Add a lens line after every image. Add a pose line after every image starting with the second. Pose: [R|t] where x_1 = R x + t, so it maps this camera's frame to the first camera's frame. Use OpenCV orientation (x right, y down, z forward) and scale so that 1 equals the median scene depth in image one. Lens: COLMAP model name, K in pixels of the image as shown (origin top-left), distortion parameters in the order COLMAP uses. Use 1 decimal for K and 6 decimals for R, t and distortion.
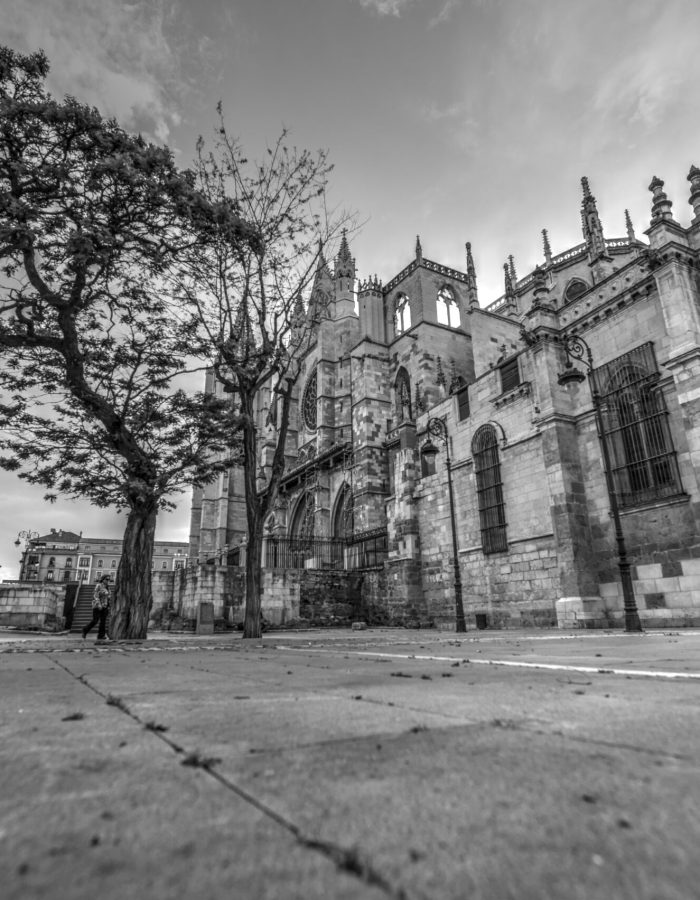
lens RADIAL K [[537.6, 0, 348.8], [0, 537.6, 452.4], [0, 0, 1]] dist [-0.008780, -0.004870]
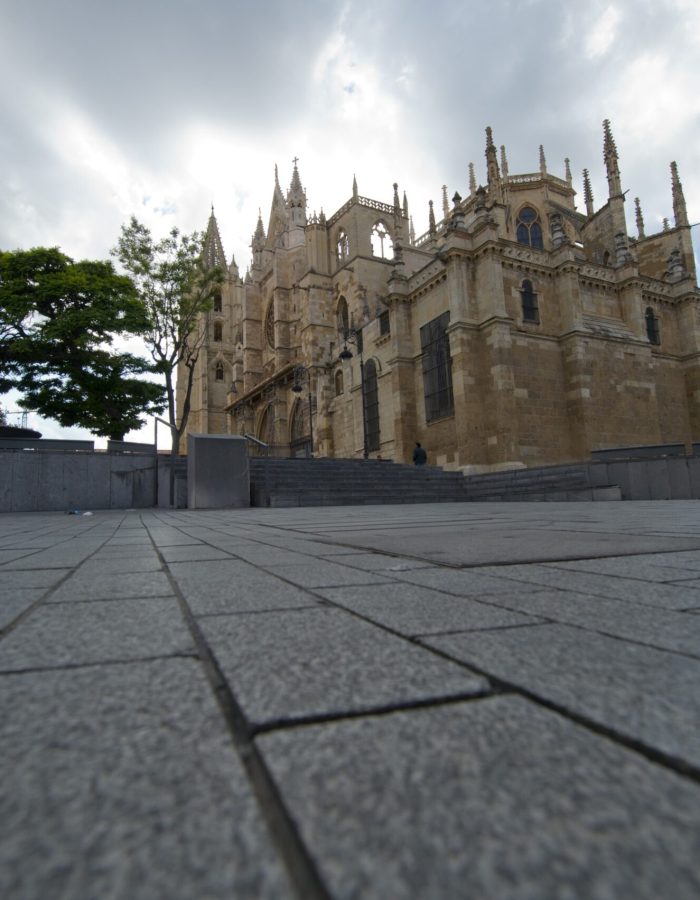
lens RADIAL K [[537.6, 0, 348.2], [0, 537.6, 445.6], [0, 0, 1]] dist [-0.008780, -0.004870]
pose [[0.999601, -0.025074, 0.013032, 0.146497], [0.022587, 0.986080, 0.164729, -0.051135], [-0.016981, -0.164369, 0.986253, -0.324037]]
